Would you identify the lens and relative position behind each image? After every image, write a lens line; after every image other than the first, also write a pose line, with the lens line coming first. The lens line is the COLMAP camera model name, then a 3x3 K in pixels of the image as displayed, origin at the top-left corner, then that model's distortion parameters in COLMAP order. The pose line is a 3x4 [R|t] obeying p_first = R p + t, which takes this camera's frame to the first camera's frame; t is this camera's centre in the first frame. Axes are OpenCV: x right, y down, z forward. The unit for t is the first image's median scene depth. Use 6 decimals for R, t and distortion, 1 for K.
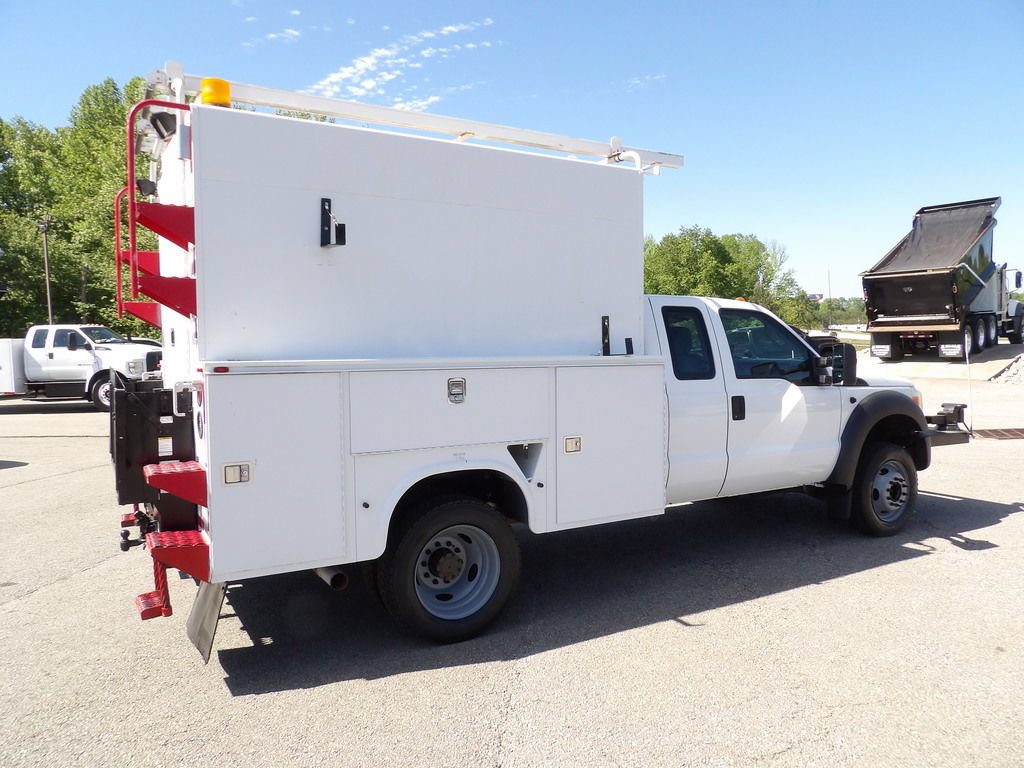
lens RADIAL K [[737.2, 0, 510.0], [0, 737.2, 388.9], [0, 0, 1]] dist [-0.033829, 0.041680]
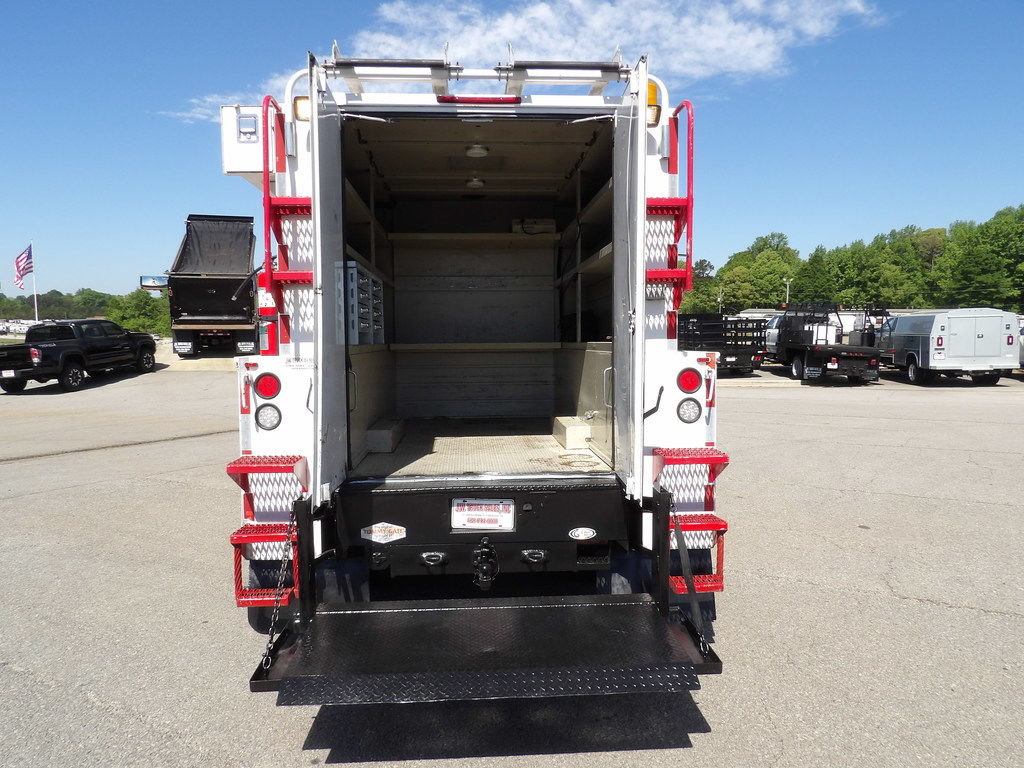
lens RADIAL K [[737.2, 0, 514.5], [0, 737.2, 387.3], [0, 0, 1]] dist [-0.033829, 0.041680]
pose [[0.441707, -0.048319, 0.895857, -0.911488], [0.047621, 0.998404, 0.030370, -0.019201], [-0.895895, 0.029247, 0.443303, 0.465281]]
